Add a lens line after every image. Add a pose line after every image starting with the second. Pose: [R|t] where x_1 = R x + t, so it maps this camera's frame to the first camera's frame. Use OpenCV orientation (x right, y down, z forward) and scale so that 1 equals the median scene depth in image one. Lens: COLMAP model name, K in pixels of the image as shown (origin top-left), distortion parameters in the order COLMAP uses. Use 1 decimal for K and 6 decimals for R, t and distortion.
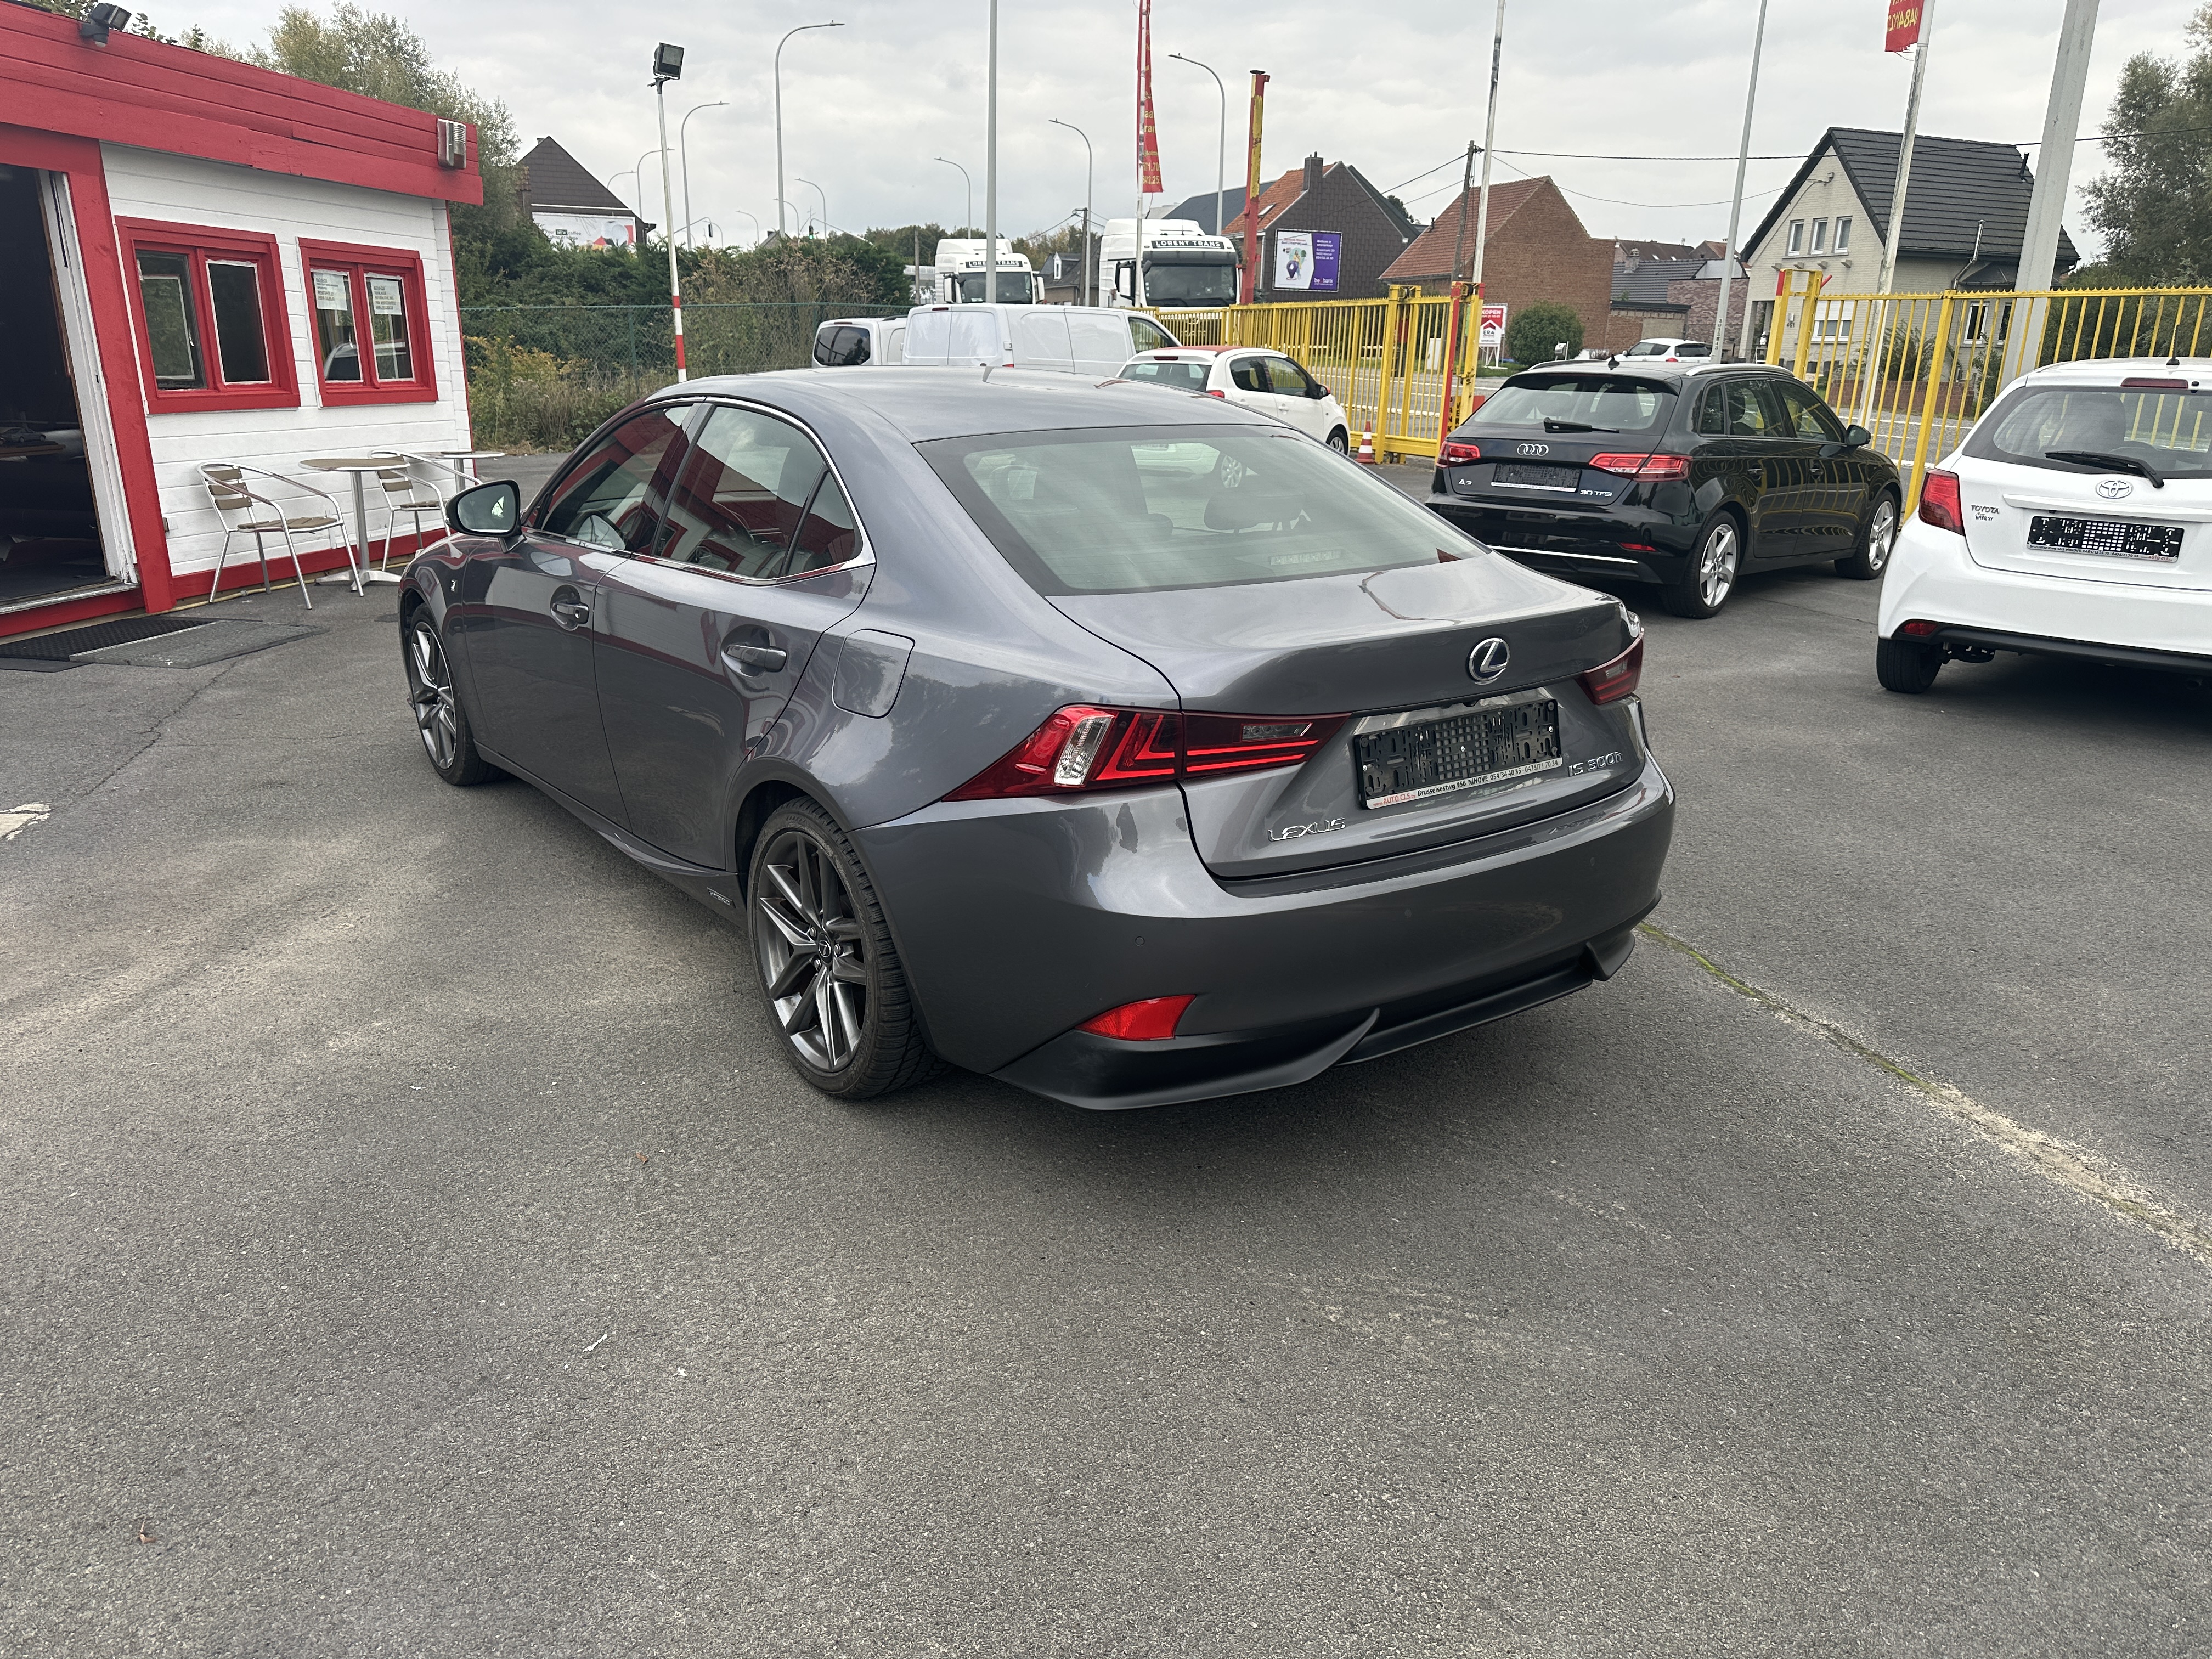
lens RADIAL K [[1557.6, 0, 1110.0], [0, 1557.6, 846.2], [0, 0, 1]] dist [0.015350, -0.016227]
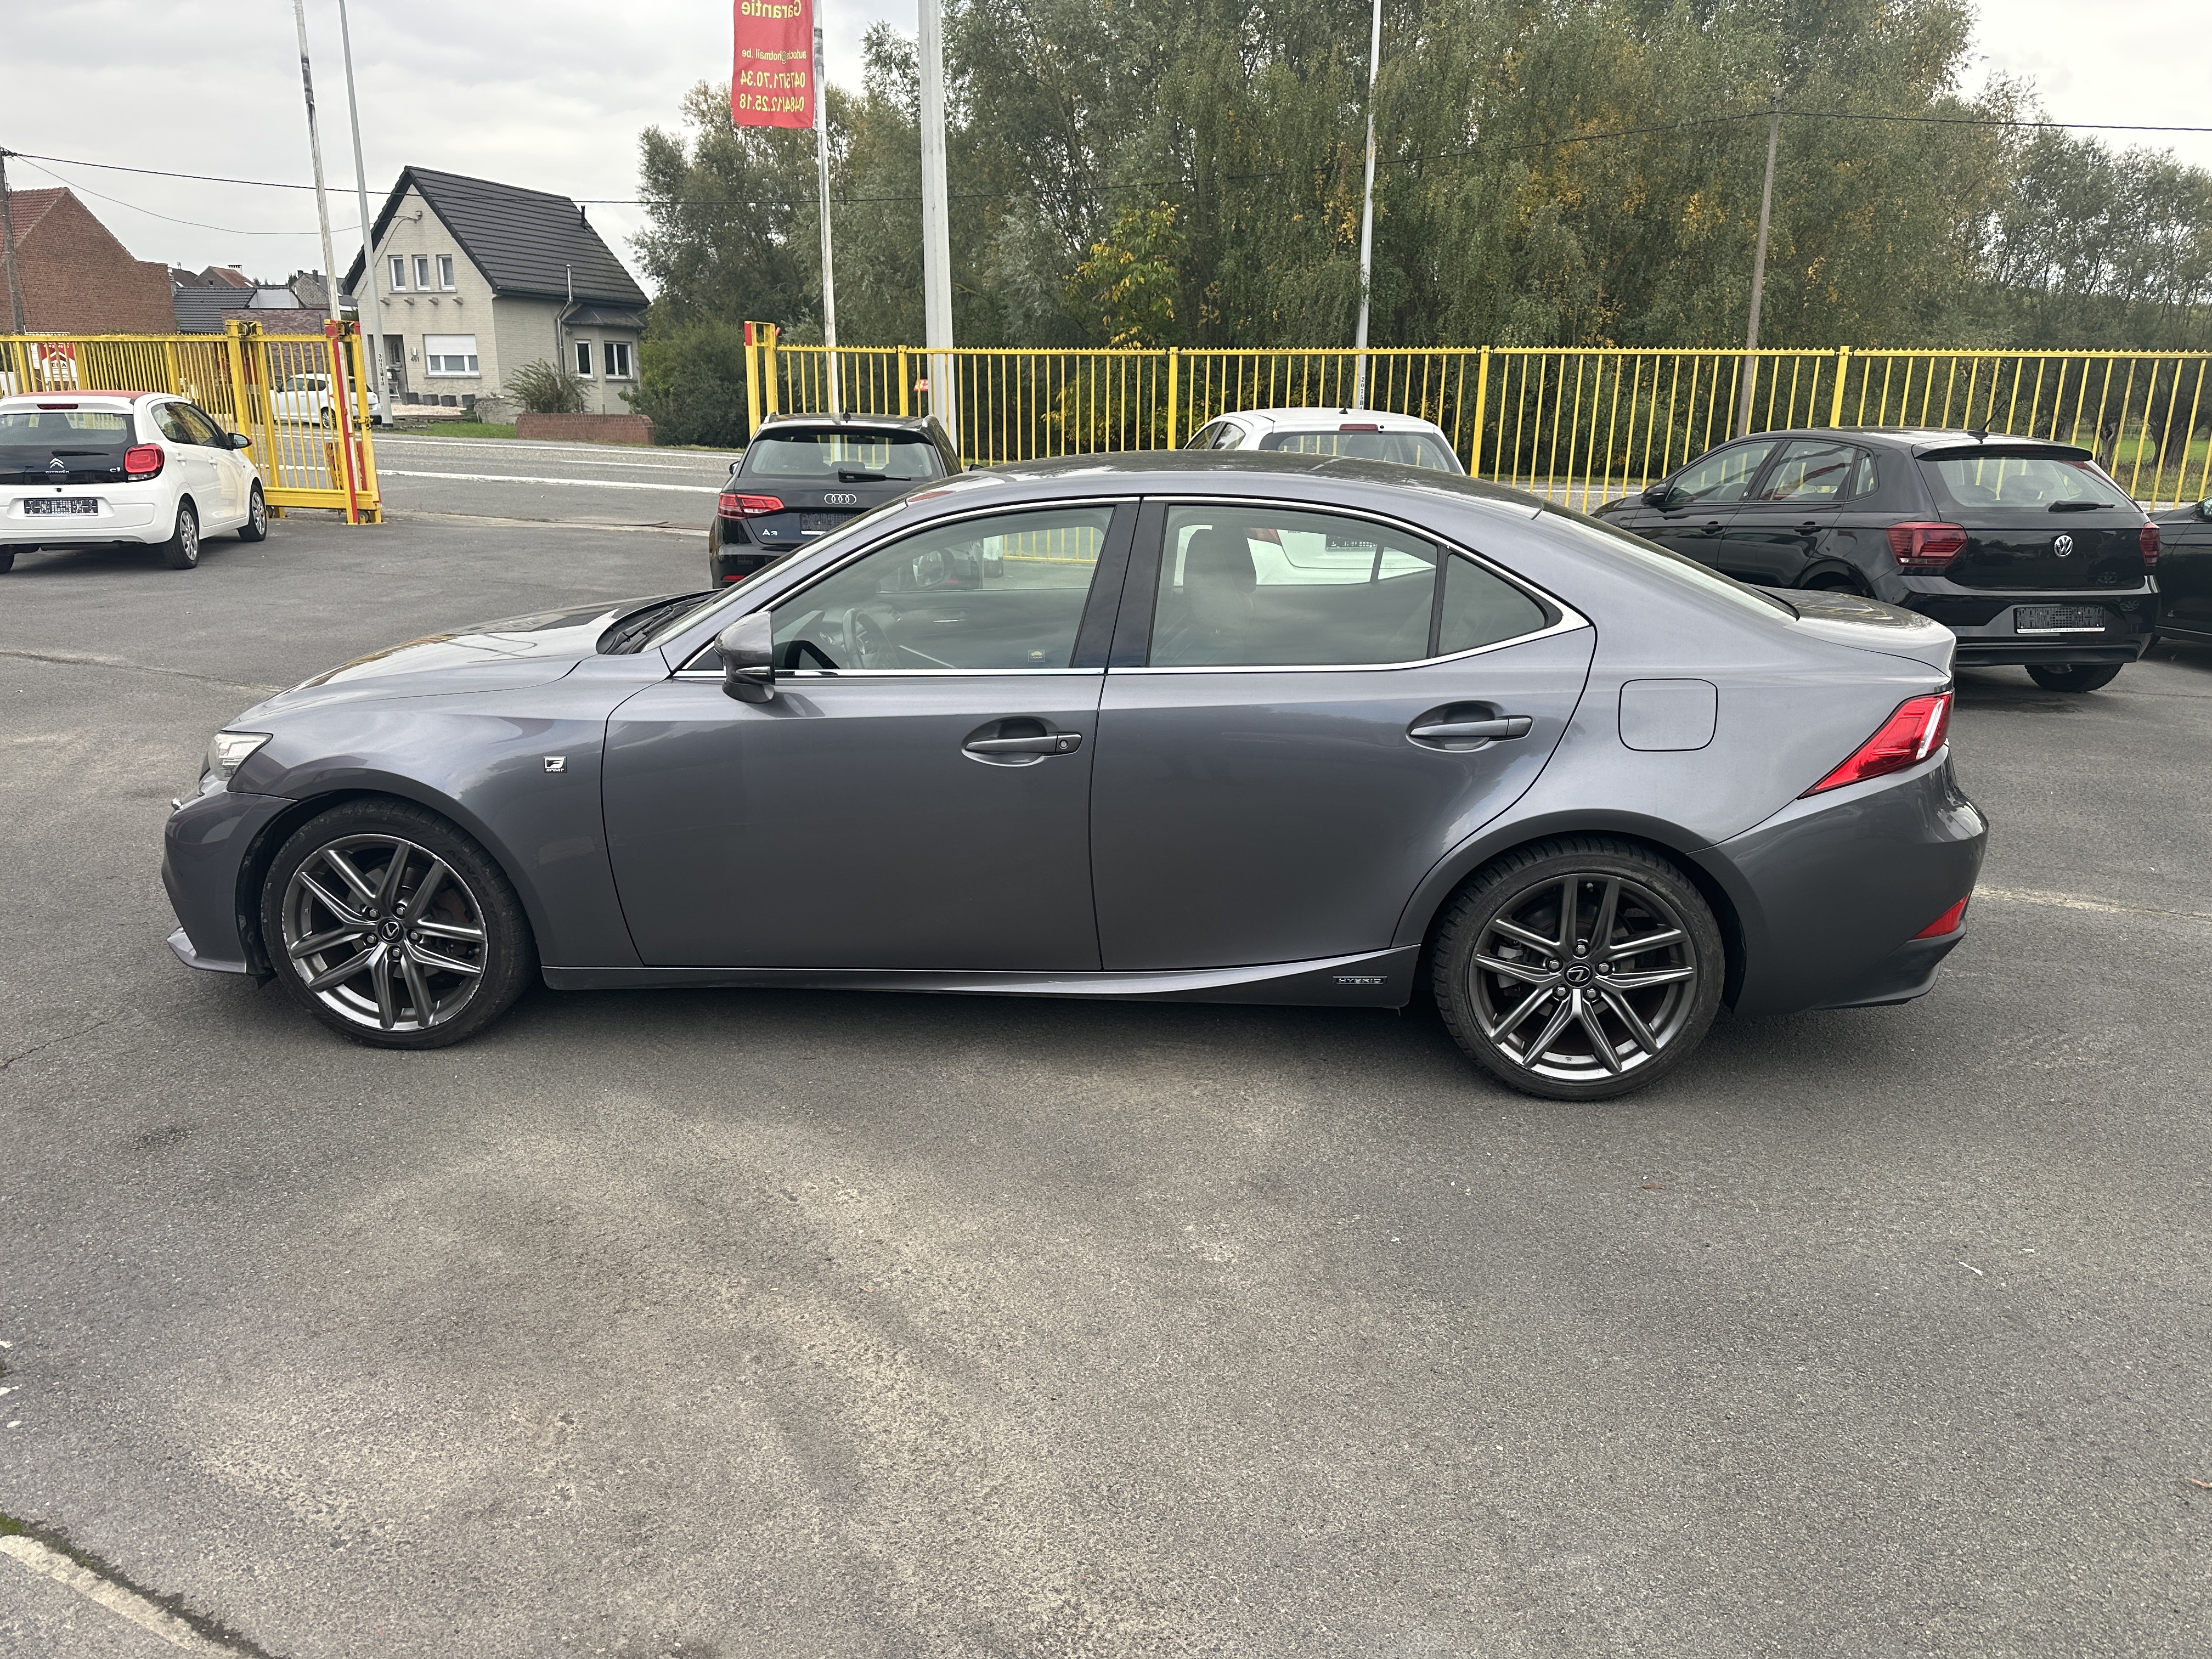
lens RADIAL K [[1544.8, 0, 1104.9], [0, 1544.8, 838.8], [0, 0, 1]] dist [0.074560, -0.083832]
pose [[0.654899, -0.217282, 0.723807, -0.369651], [0.233768, 0.969046, 0.079388, -0.060459], [-0.718652, 0.117212, 0.685421, 0.143021]]
